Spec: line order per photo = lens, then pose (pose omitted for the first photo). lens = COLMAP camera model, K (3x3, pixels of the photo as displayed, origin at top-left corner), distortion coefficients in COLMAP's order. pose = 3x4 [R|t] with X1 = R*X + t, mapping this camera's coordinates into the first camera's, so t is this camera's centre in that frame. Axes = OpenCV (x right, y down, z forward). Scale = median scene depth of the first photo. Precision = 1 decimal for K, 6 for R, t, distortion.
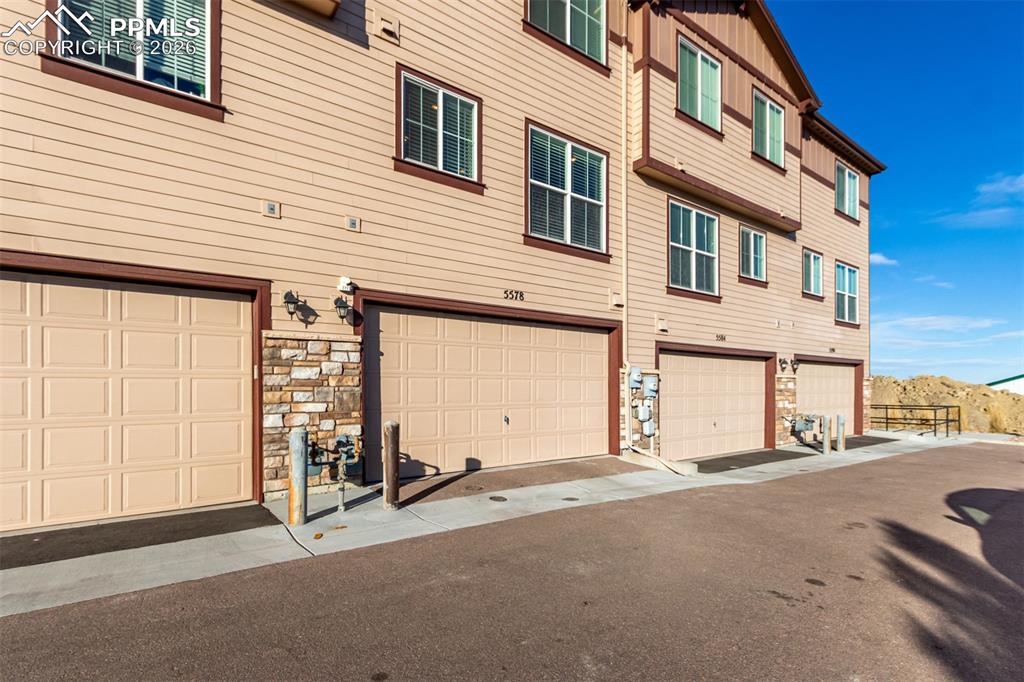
lens RADIAL K [[490.8, 0, 509.3], [0, 490.8, 392.8], [0, 0, 1]] dist [0.002858, 0.000021]
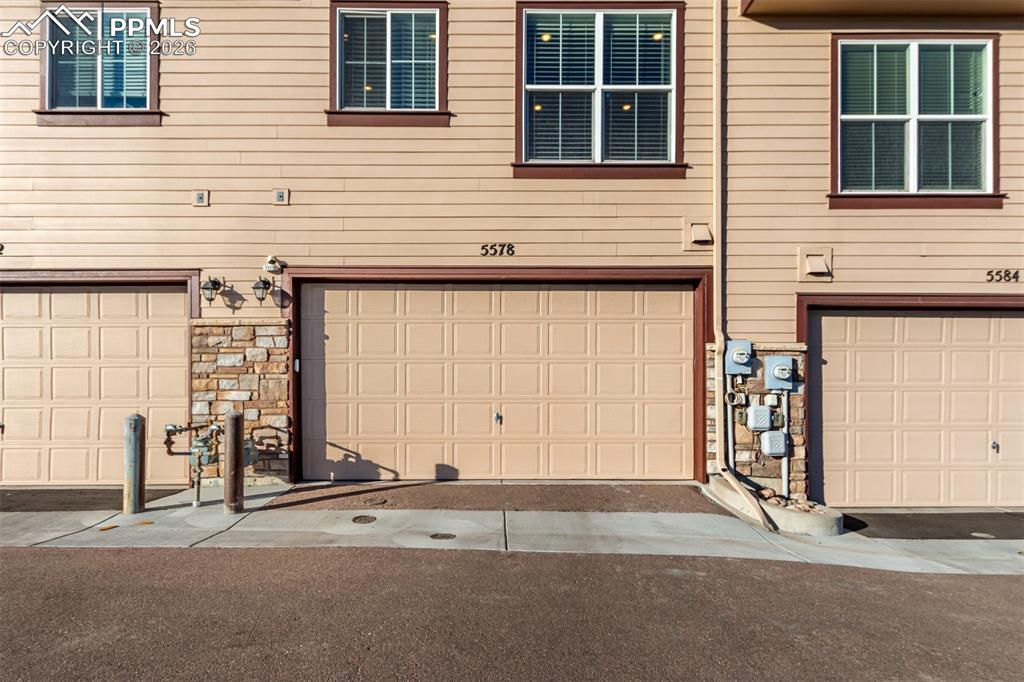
lens RADIAL K [[535.5, 0, 512.0], [0, 535.5, 385.1], [0, 0, 1]] dist [0.004854, -0.000463]
pose [[0.803689, 0.004888, -0.595029, 0.558706], [-0.005271, 0.999986, 0.001095, 0.004420], [0.595026, 0.002257, 0.803703, 0.400926]]
